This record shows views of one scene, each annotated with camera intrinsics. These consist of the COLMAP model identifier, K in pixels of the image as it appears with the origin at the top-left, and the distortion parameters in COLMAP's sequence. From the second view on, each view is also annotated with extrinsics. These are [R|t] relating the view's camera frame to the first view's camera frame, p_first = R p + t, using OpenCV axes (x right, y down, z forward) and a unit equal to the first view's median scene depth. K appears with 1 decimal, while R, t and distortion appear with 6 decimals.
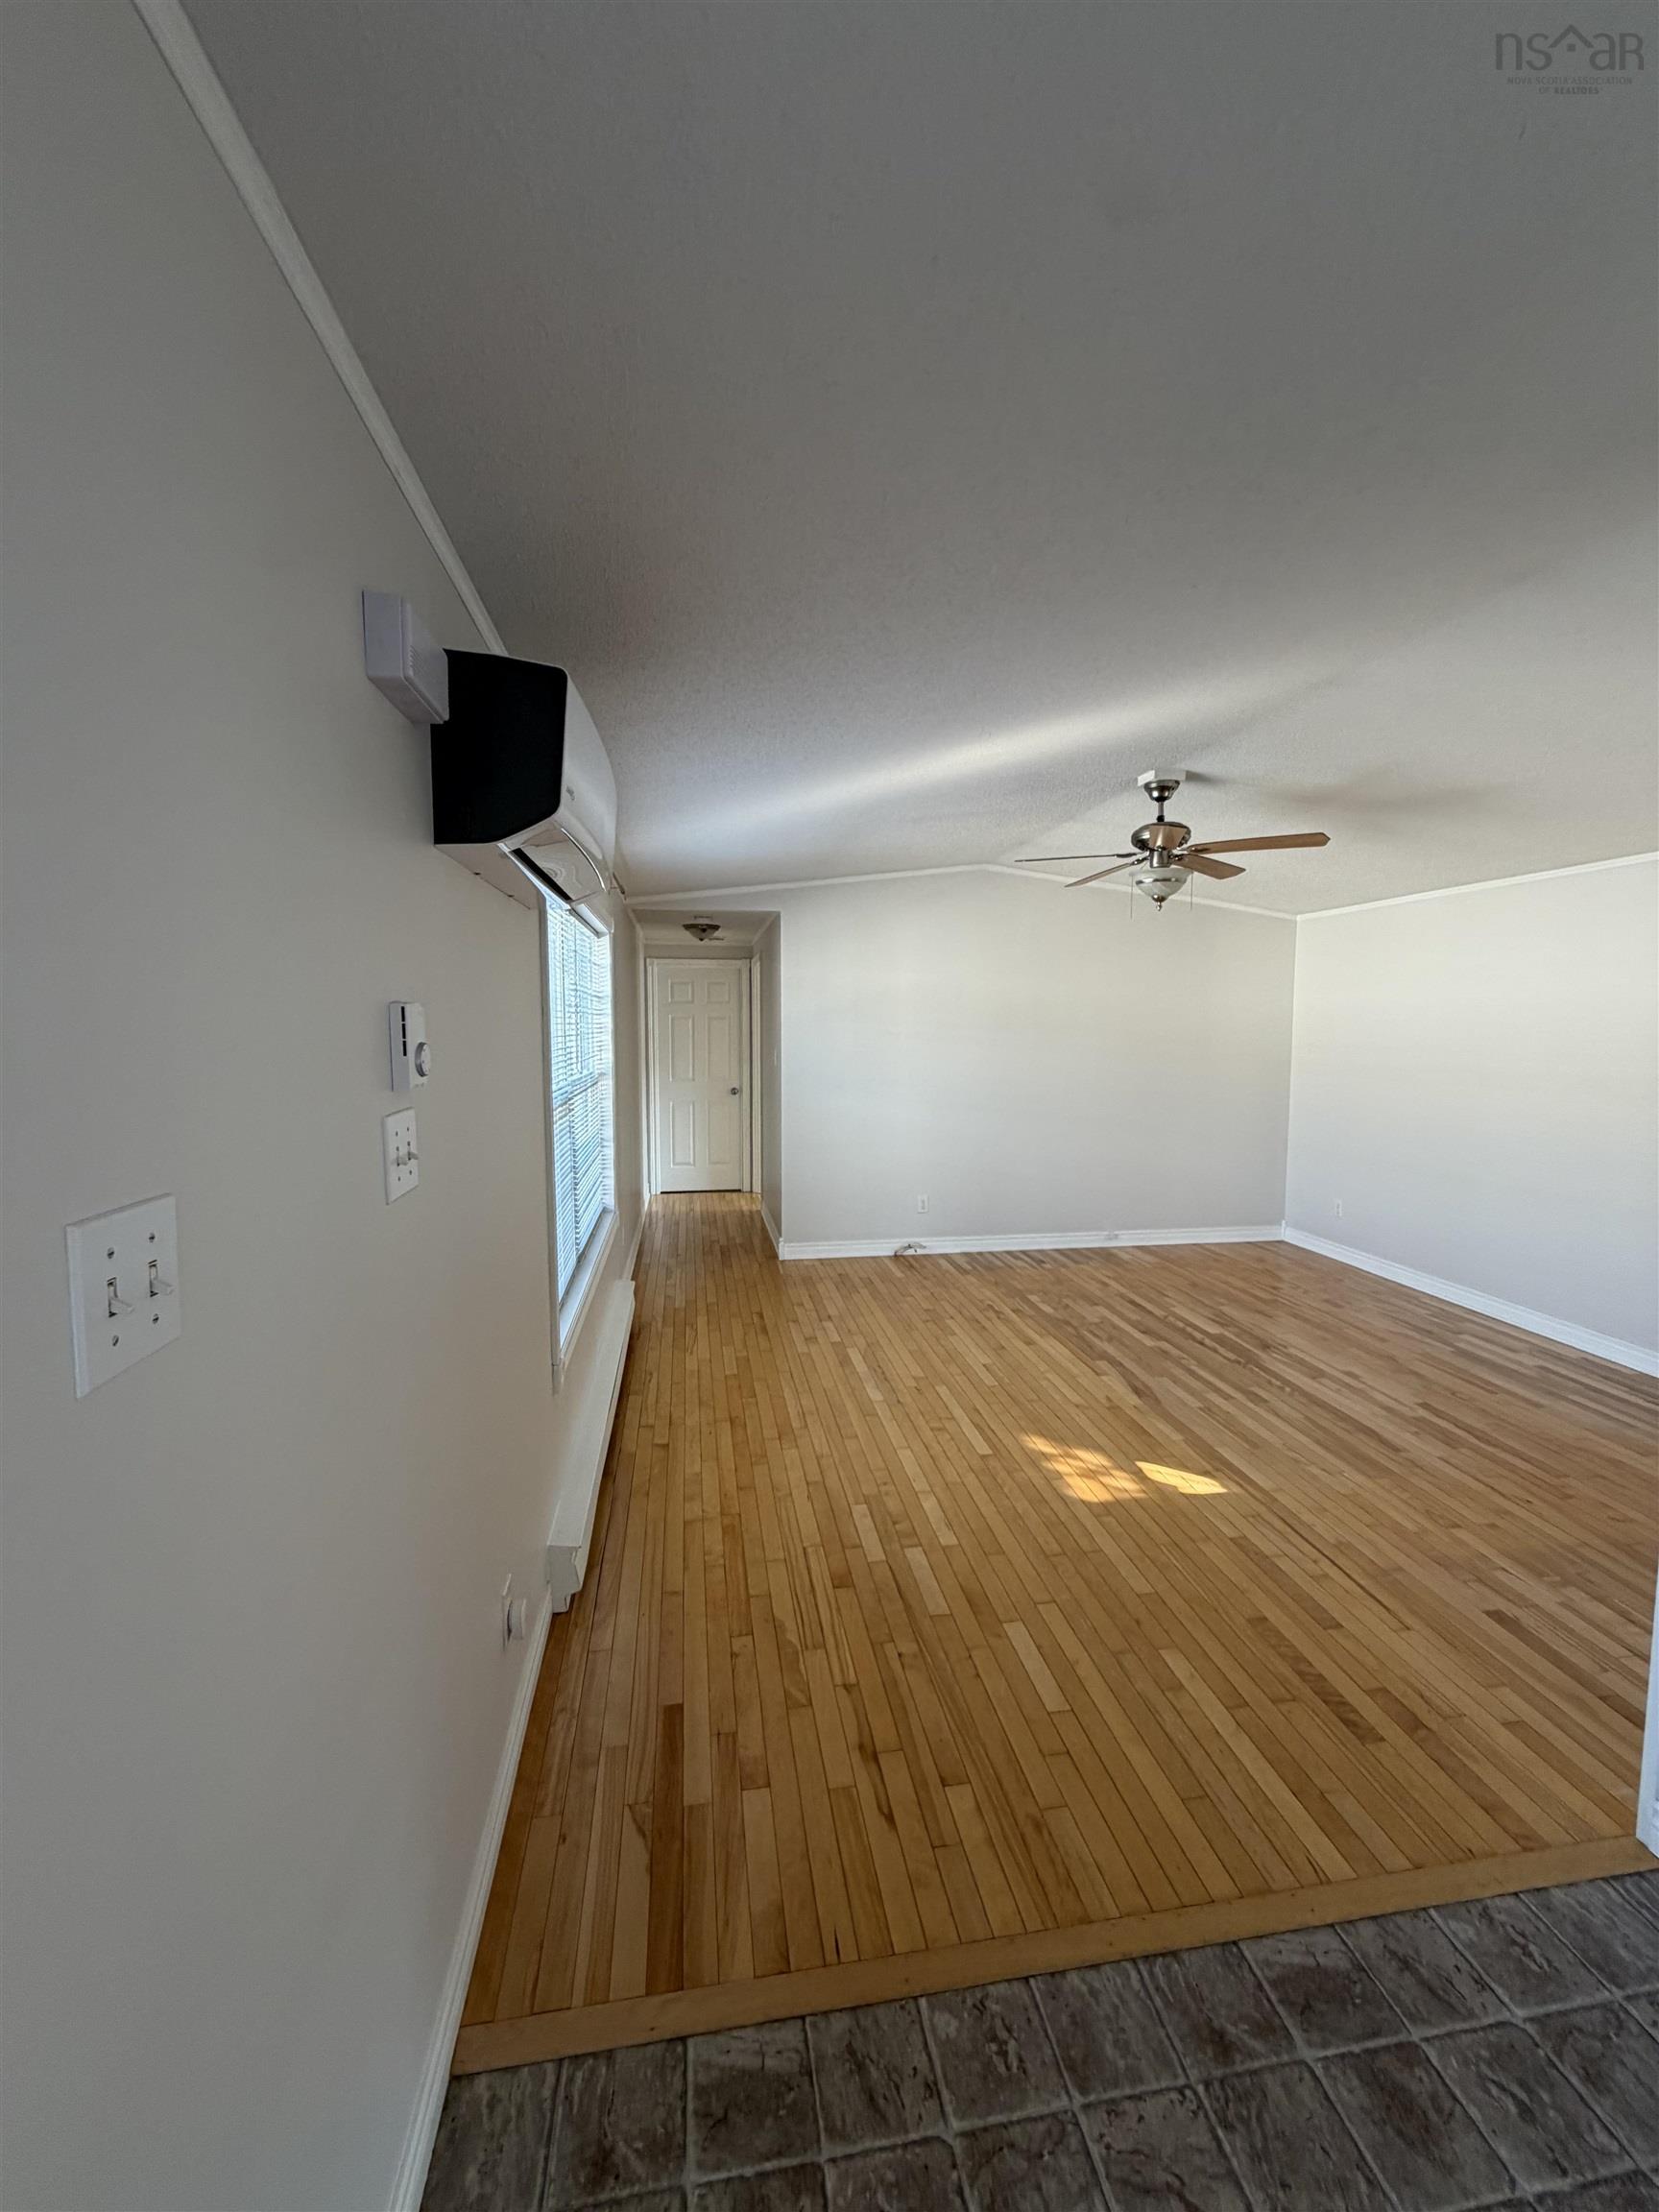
lens RADIAL K [[876.5, 0, 842.9], [0, 876.5, 1086.6], [0, 0, 1]] dist [-0.002211, 0.000878]
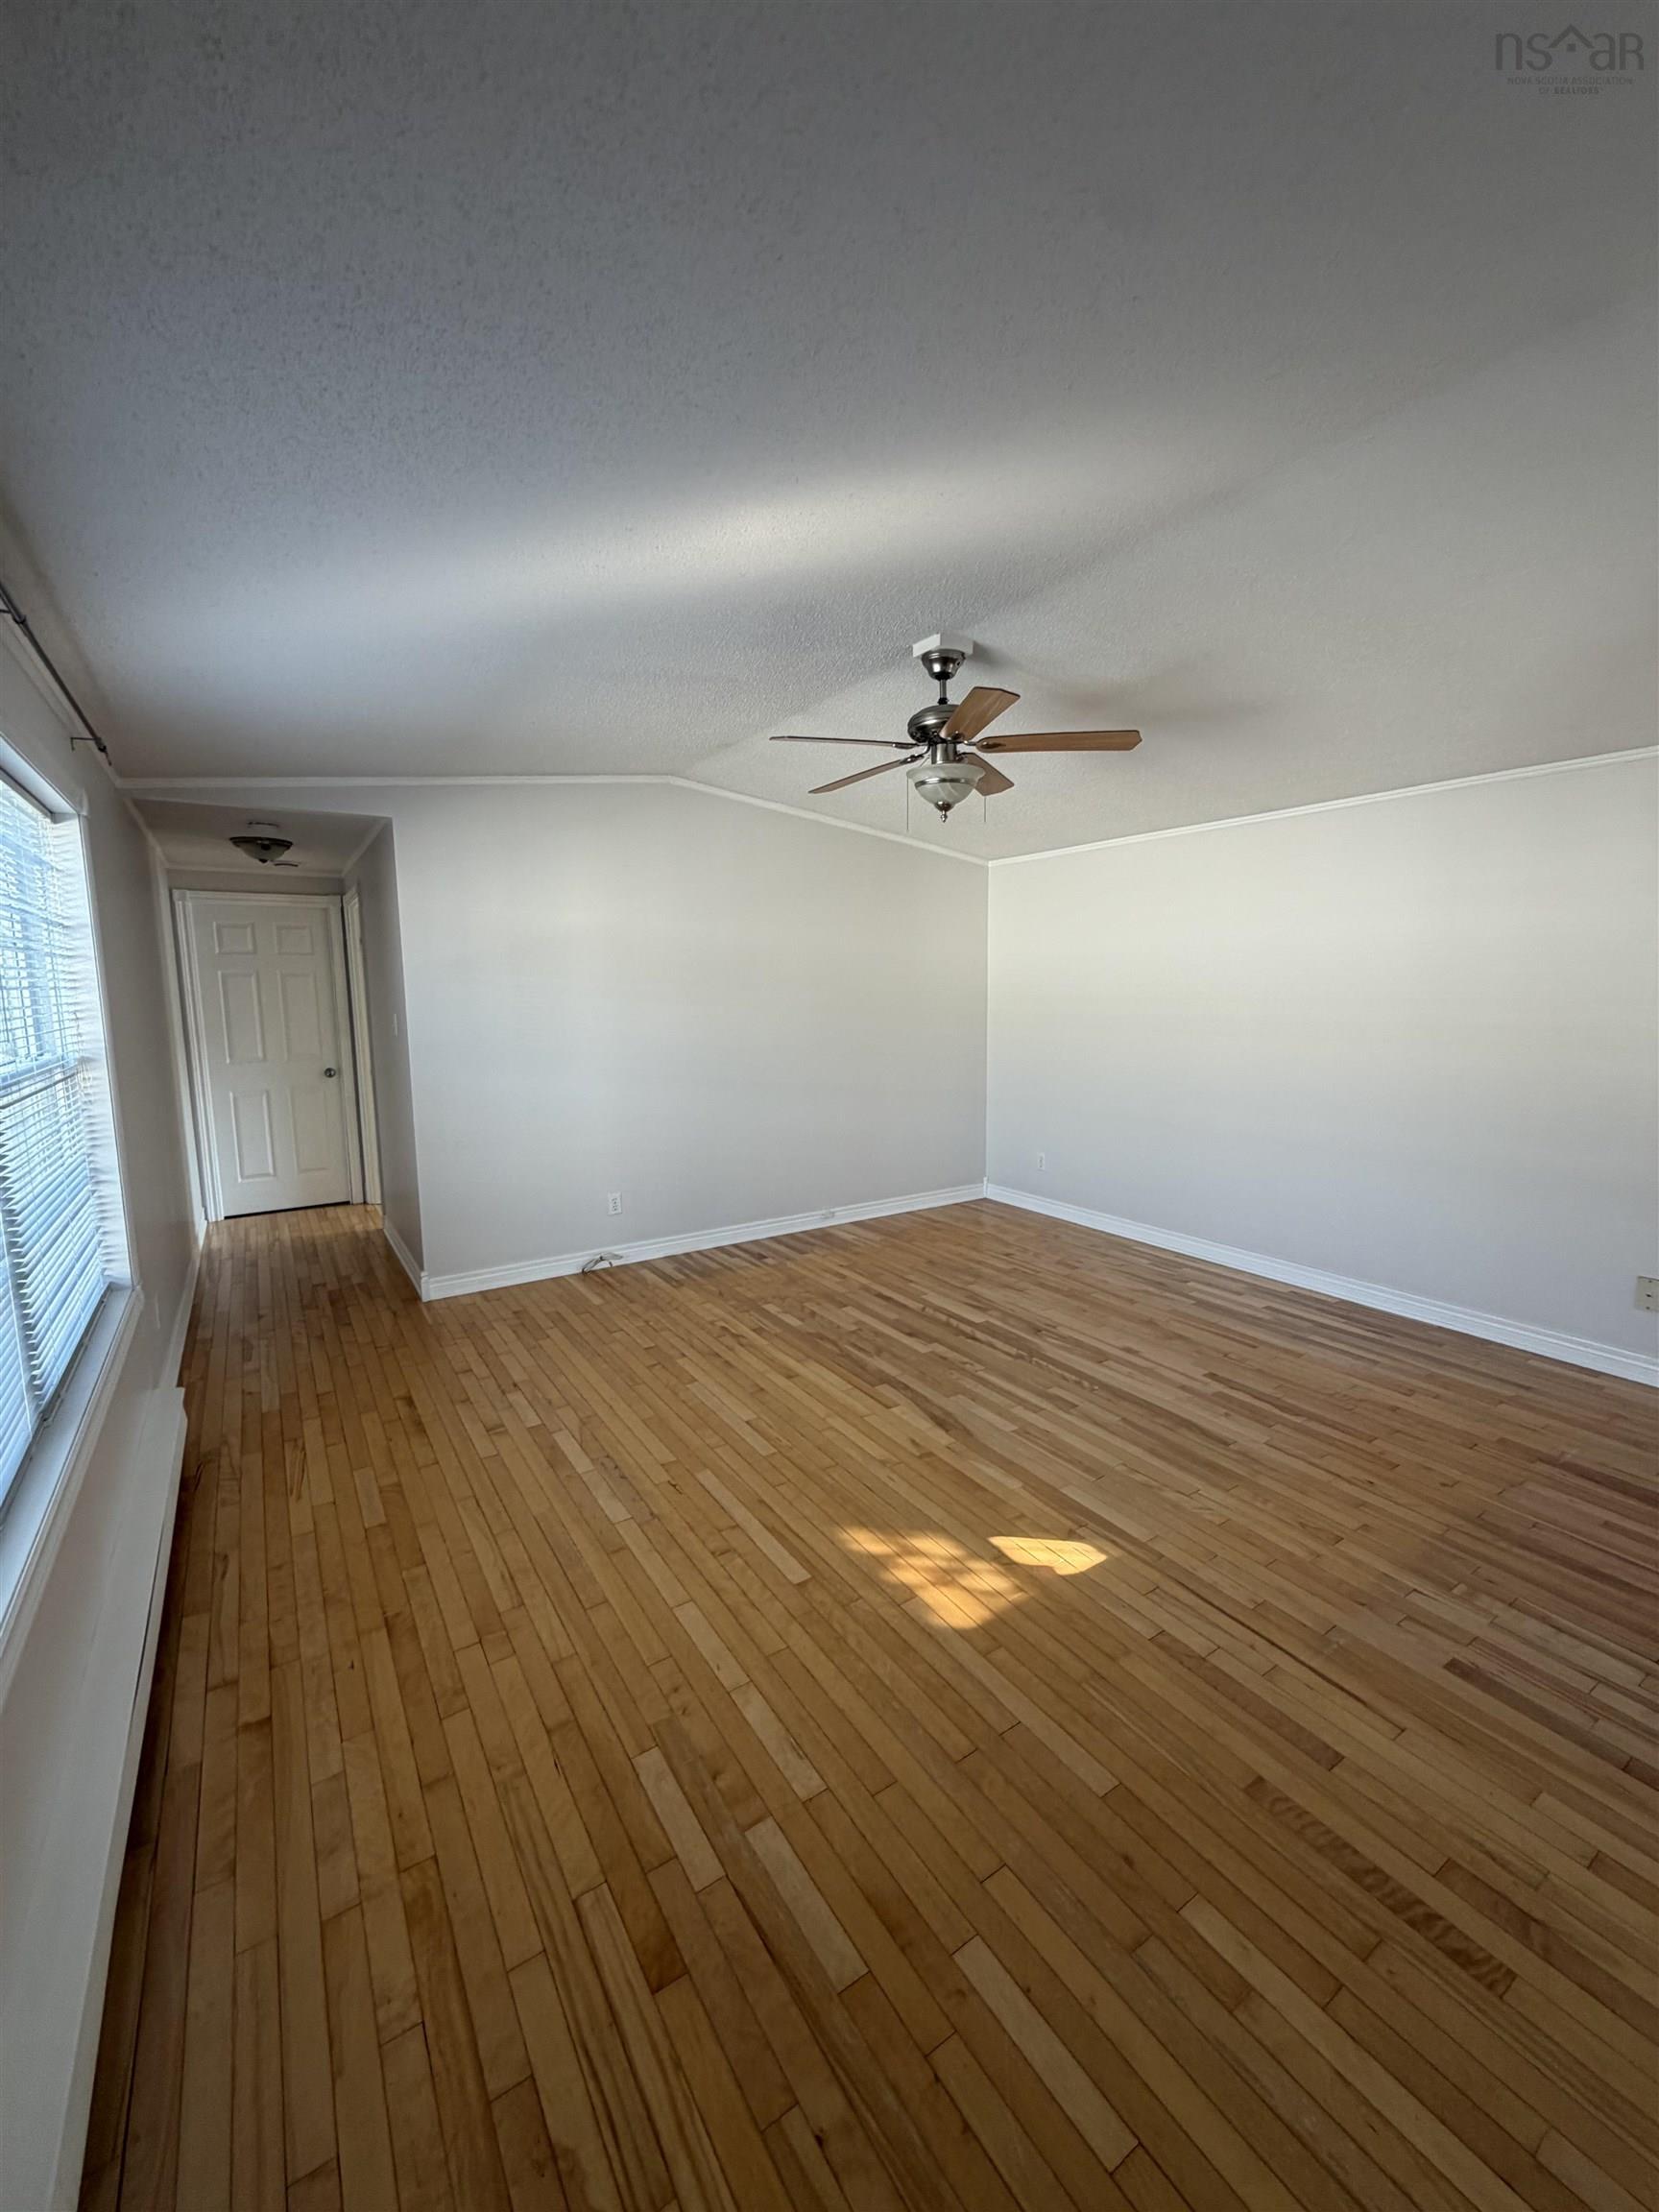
lens RADIAL K [[876.5, 0, 829.1], [0, 876.5, 1093.3], [0, 0, 1]] dist [-0.002211, 0.000878]
pose [[0.917969, -0.059590, 0.392150, -0.058409], [0.039920, 0.997510, 0.058133, -0.007213], [-0.394638, -0.037710, 0.918063, 0.313893]]
